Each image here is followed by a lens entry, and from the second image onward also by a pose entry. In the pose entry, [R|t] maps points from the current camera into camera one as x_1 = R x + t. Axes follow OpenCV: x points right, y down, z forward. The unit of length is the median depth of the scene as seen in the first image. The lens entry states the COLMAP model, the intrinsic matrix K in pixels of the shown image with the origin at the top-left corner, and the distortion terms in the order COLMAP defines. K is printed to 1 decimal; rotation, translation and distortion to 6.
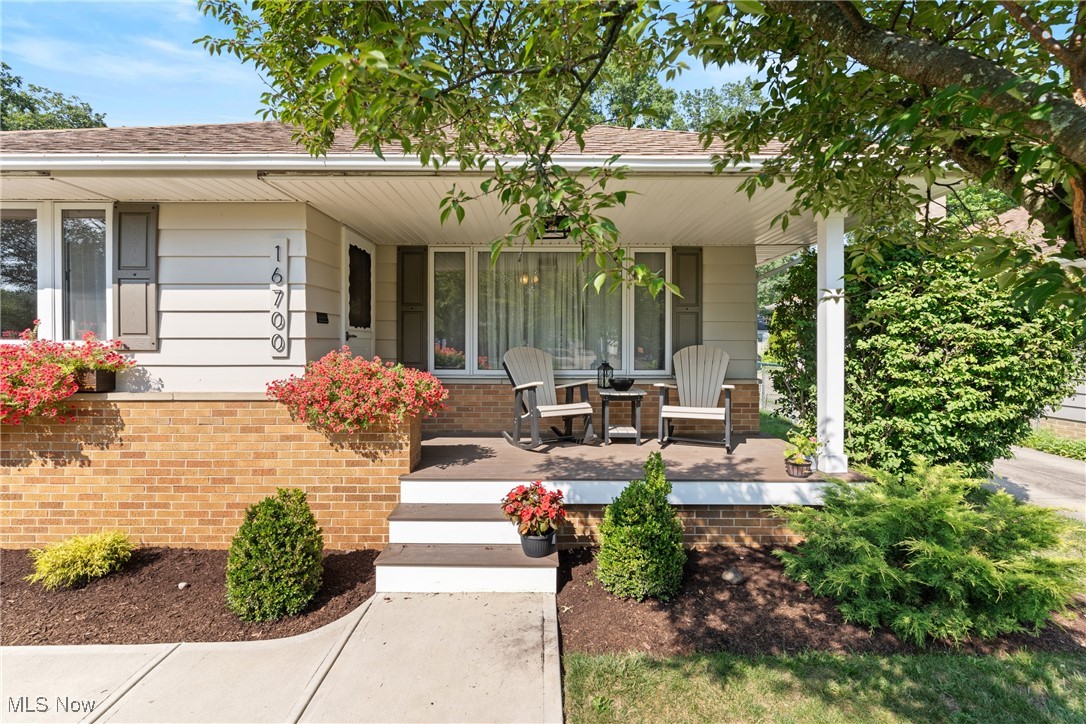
lens RADIAL K [[524.4, 0, 538.9], [0, 524.4, 350.9], [0, 0, 1]] dist [-0.000615, -0.000164]
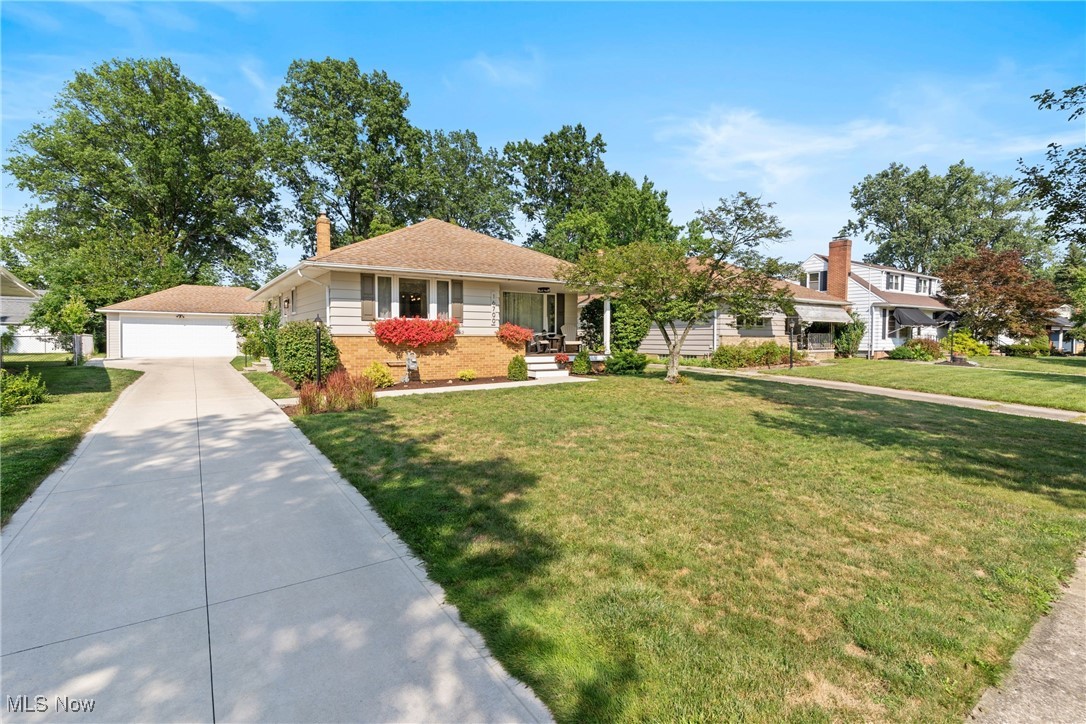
lens RADIAL K [[512.2, 0, 543.9], [0, 512.2, 342.8], [0, 0, 1]] dist [-0.001453, -0.000143]
pose [[0.827868, -0.006302, 0.560888, -2.203752], [0.004555, 0.999979, 0.004514, 0.121834], [-0.560905, -0.001182, 0.827879, -2.152622]]
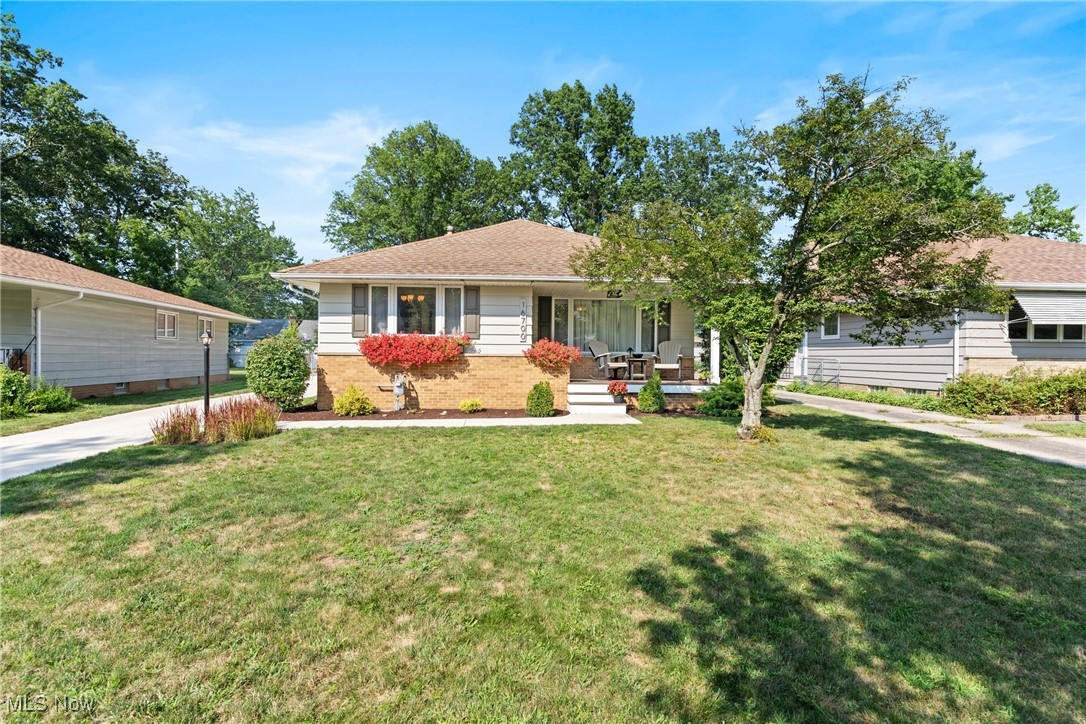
lens RADIAL K [[524.4, 0, 538.9], [0, 524.4, 350.9], [0, 0, 1]] dist [-0.000615, -0.000164]
pose [[0.998300, 0.006860, 0.057877, -0.569732], [-0.005694, 0.999778, -0.020296, 0.119089], [-0.058003, 0.019932, 0.998117, -1.810906]]
